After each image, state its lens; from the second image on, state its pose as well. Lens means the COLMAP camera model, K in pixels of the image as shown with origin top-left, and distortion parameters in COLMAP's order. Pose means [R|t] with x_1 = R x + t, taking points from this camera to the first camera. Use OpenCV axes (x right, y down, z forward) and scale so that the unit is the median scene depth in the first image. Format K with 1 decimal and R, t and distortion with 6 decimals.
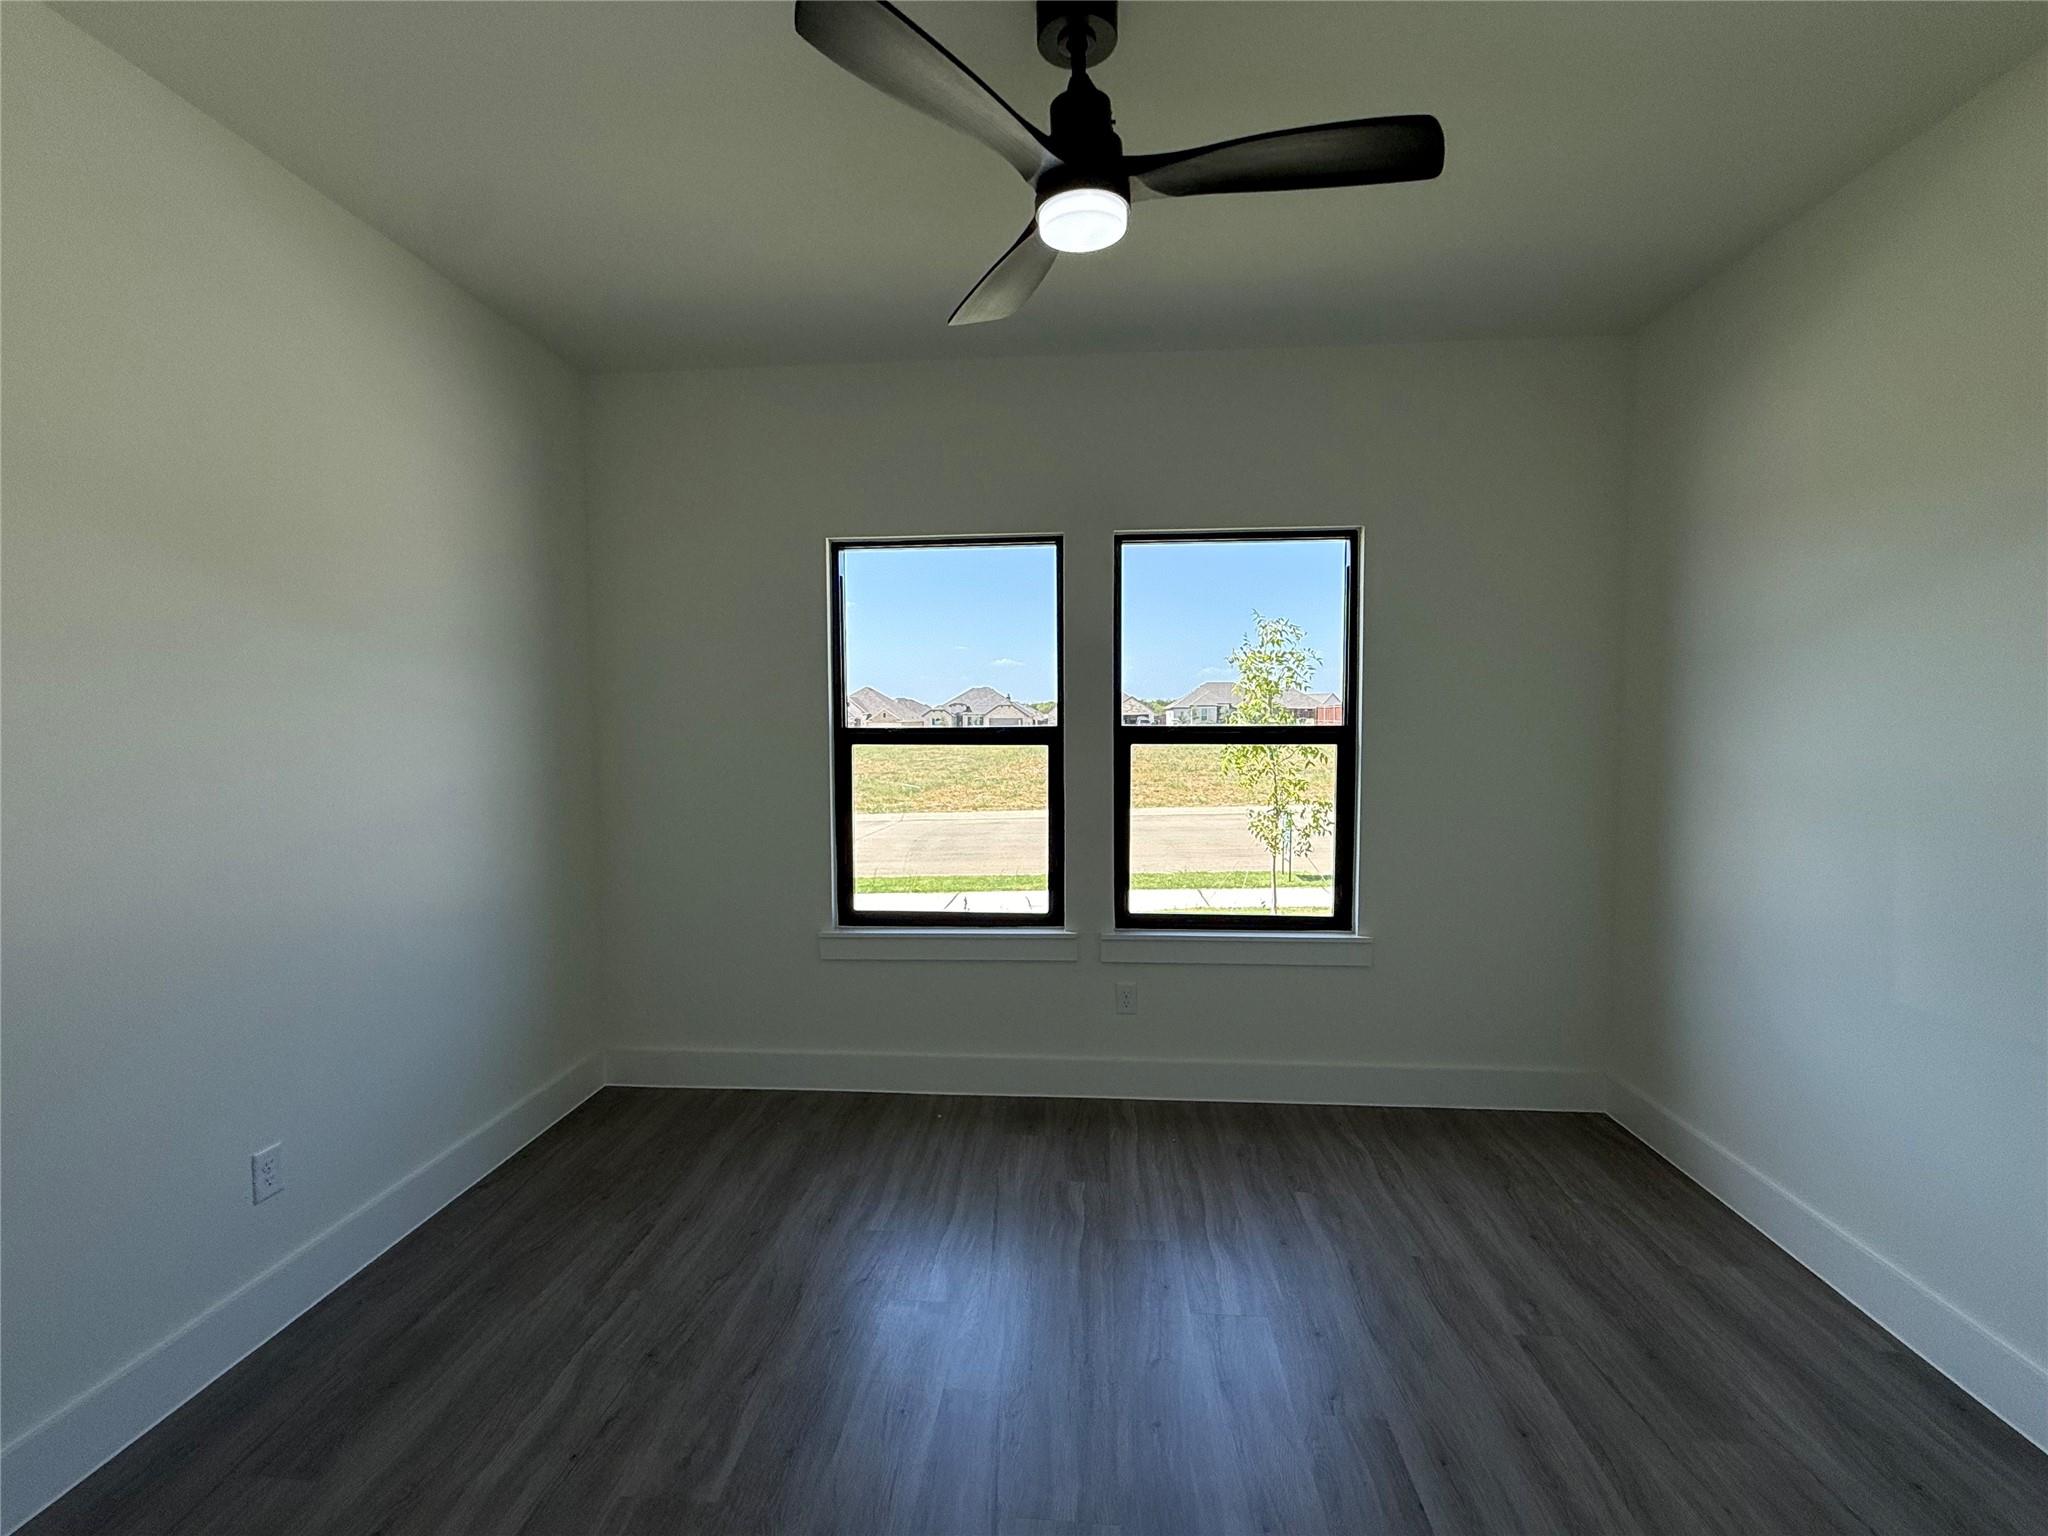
lens RADIAL K [[1085.1, 0, 1019.3], [0, 1085.1, 764.8], [0, 0, 1]] dist [0.005050, 0.000113]
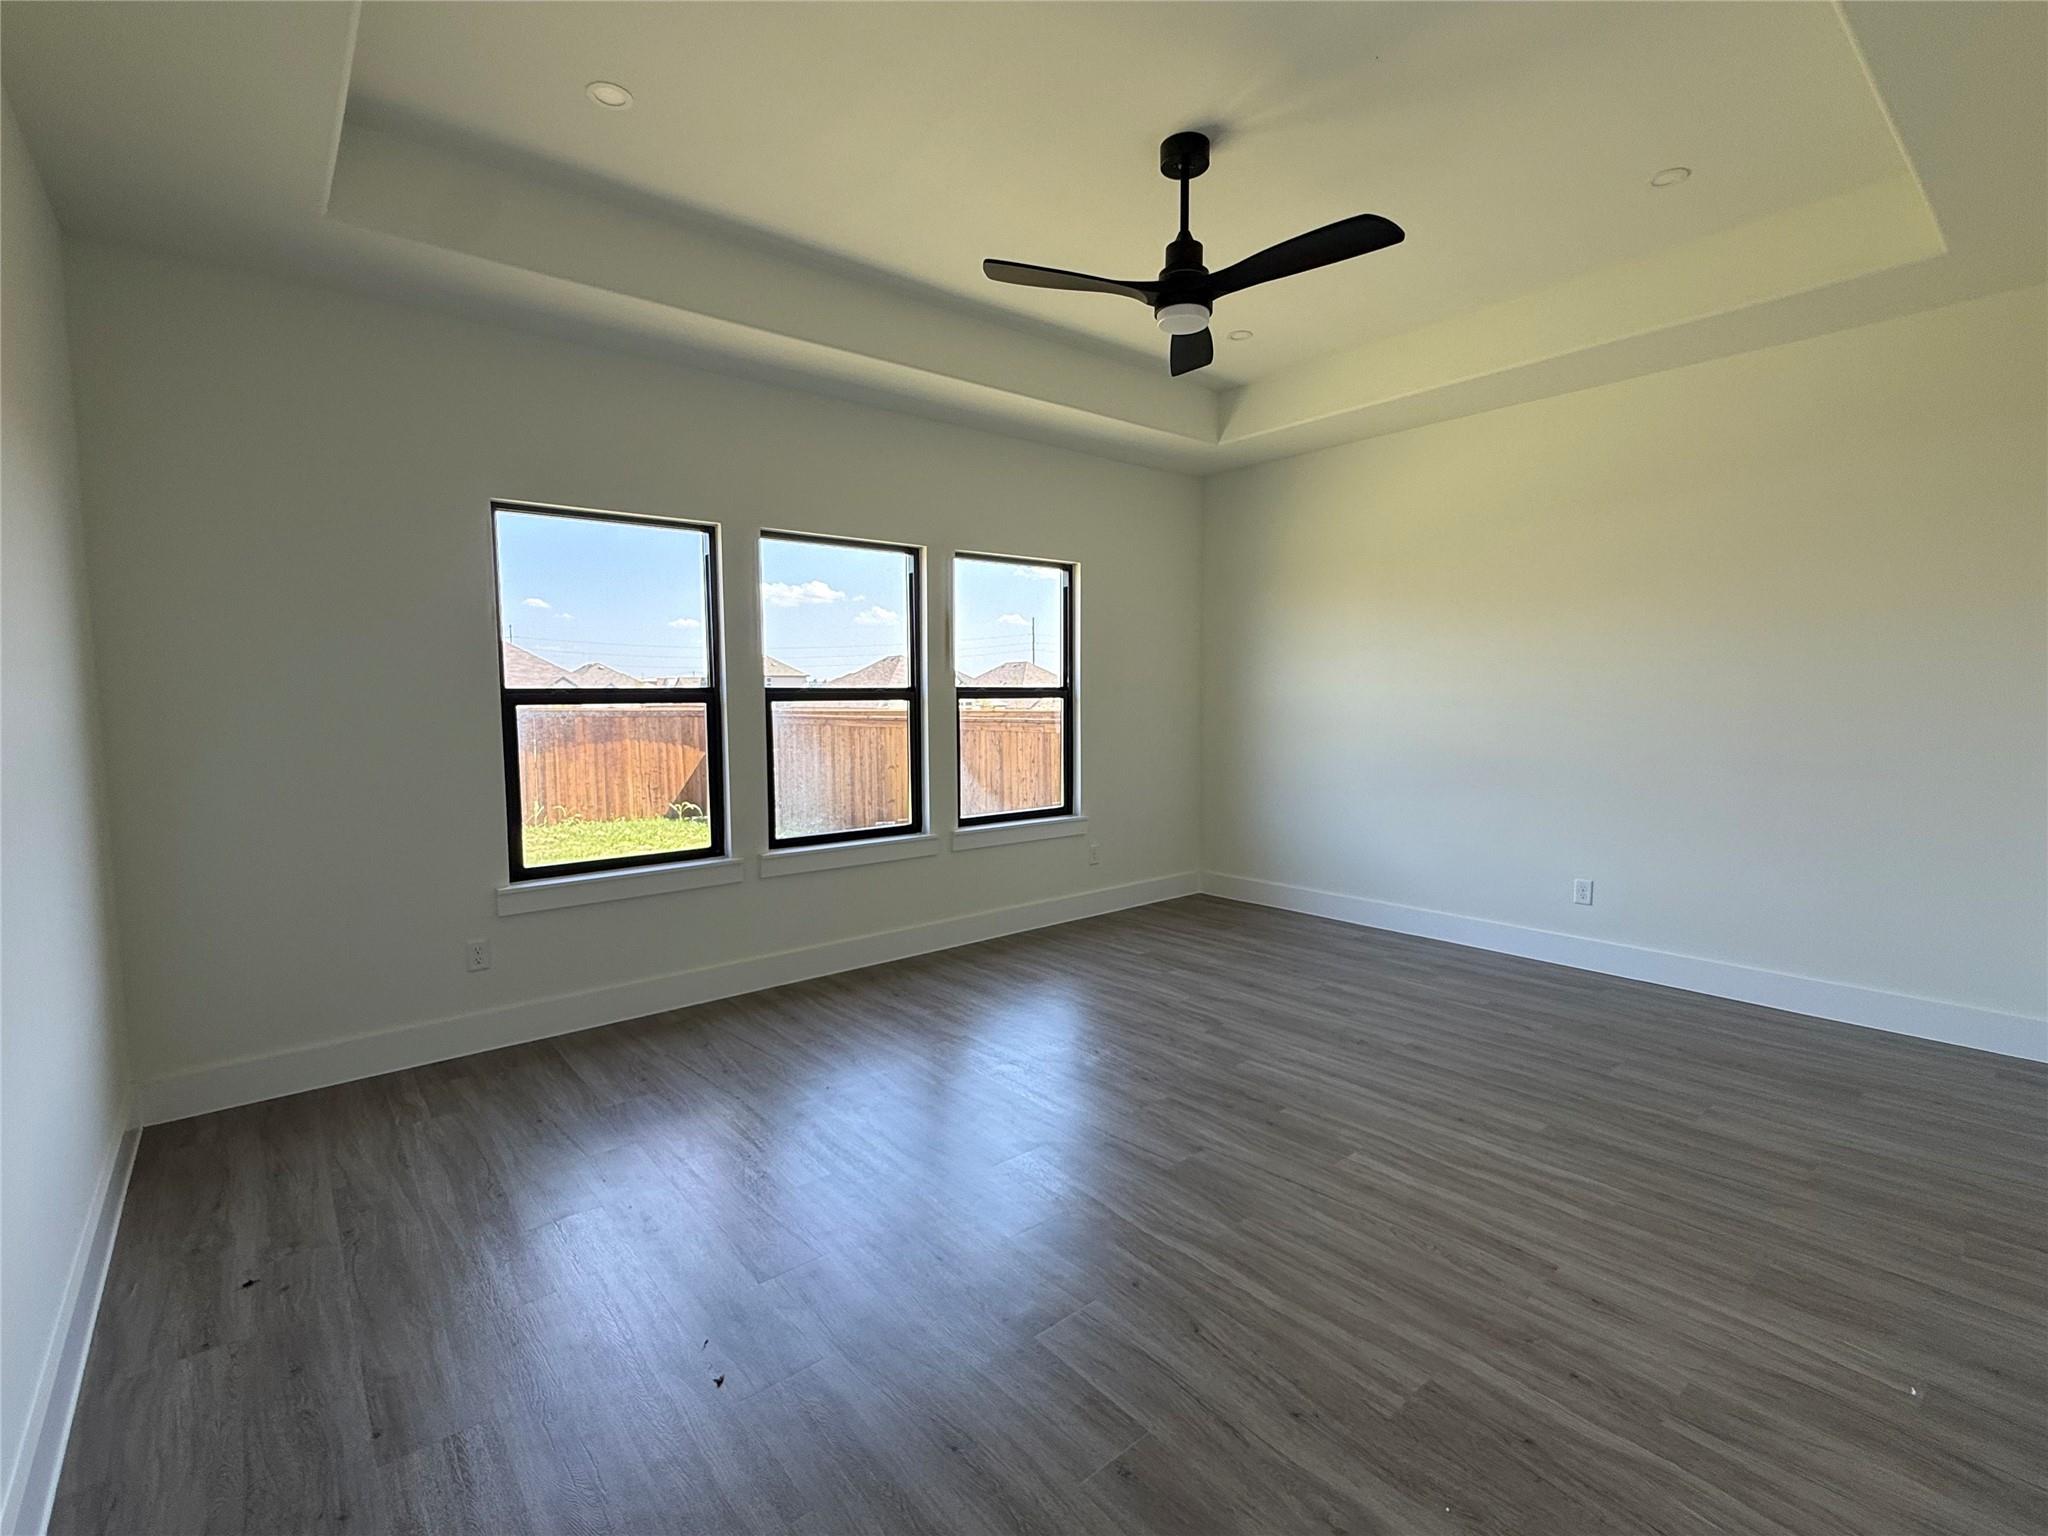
lens RADIAL K [[932.1, 0, 1023.7], [0, 932.1, 762.2], [0, 0, 1]] dist [0.008743, 0.000847]
pose [[0.712019, -0.054895, 0.700011, -0.438069], [0.025533, 0.998304, 0.052316, 0.001188], [-0.701696, -0.019376, 0.712213, 0.037624]]
